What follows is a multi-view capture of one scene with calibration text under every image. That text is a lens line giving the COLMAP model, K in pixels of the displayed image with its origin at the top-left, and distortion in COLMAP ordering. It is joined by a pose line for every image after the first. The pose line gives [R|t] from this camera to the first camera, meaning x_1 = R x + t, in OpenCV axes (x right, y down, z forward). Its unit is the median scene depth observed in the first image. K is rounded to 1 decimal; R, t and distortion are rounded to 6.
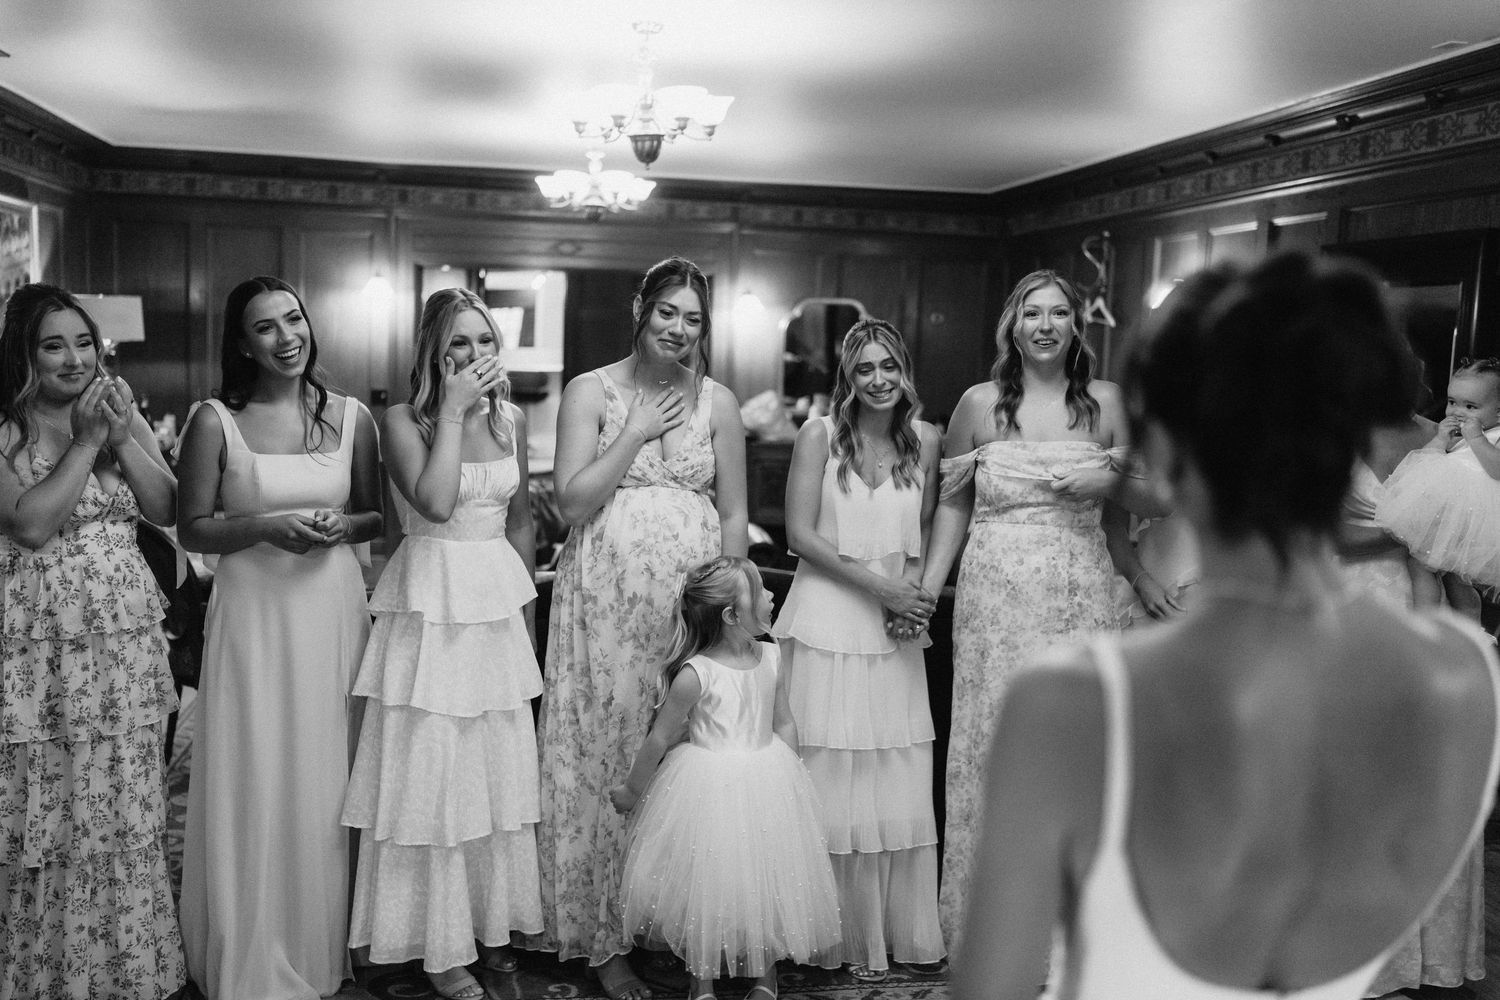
lens RADIAL K [[1490.5, 0, 745.1], [0, 1490.5, 491.1], [0, 0, 1]] dist [-0.003192, 0.007928]
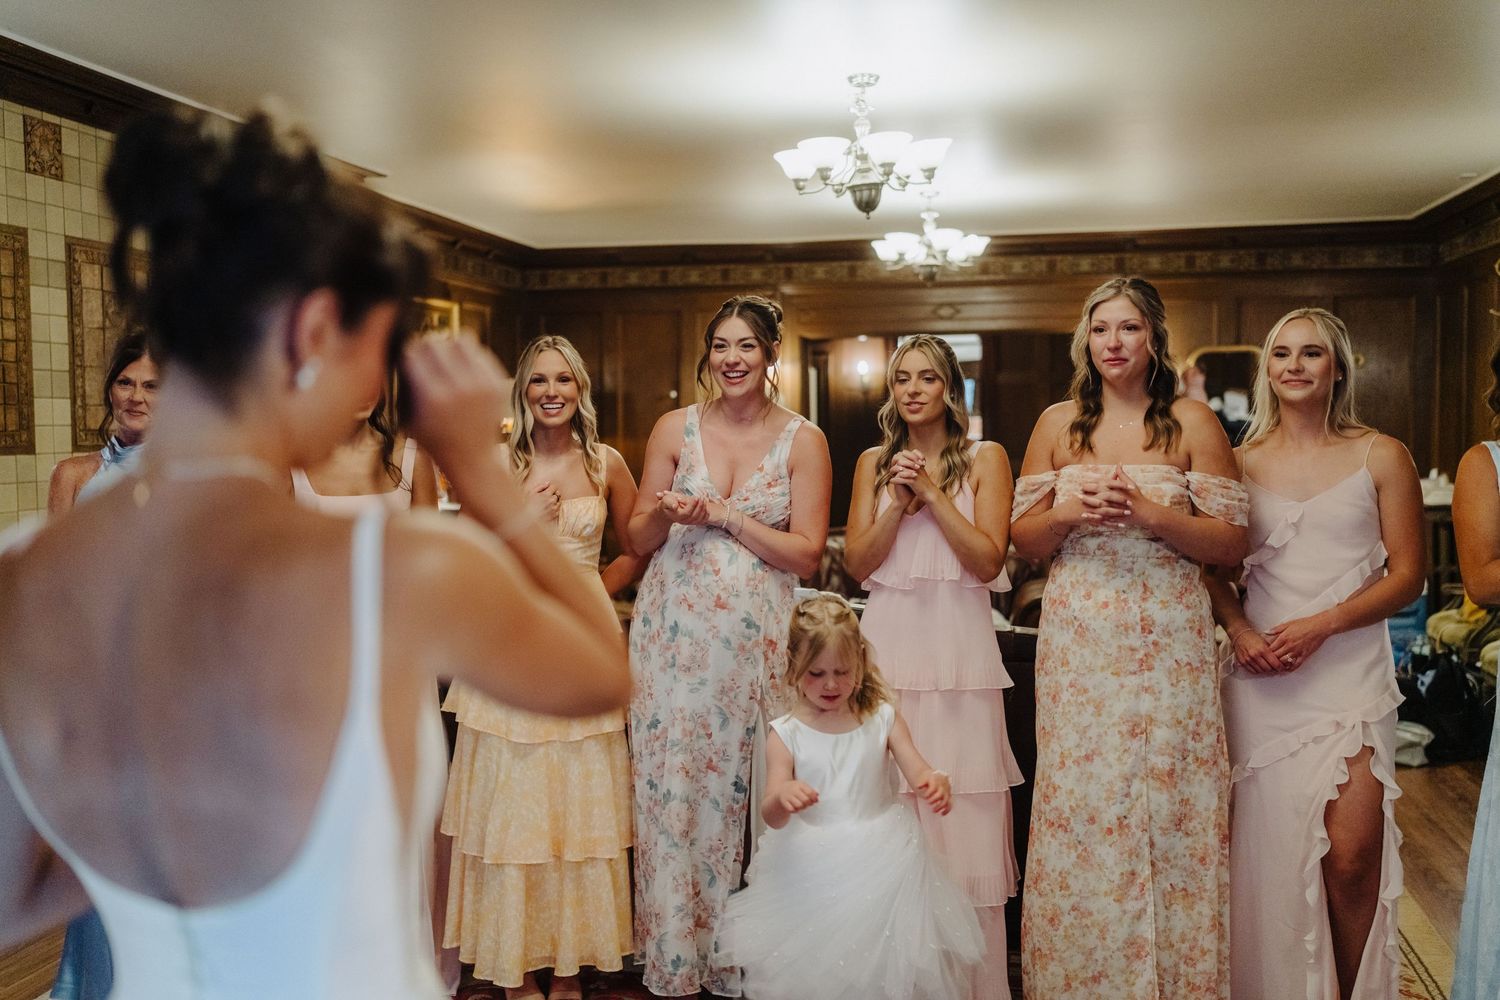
lens RADIAL K [[1490.5, 0, 745.1], [0, 1490.5, 491.1], [0, 0, 1]] dist [-0.003192, 0.007928]
pose [[0.933522, -0.026721, -0.357523, 0.128097], [0.007815, 0.998498, -0.054222, 0.012536], [0.358435, 0.047823, 0.932329, 0.026763]]
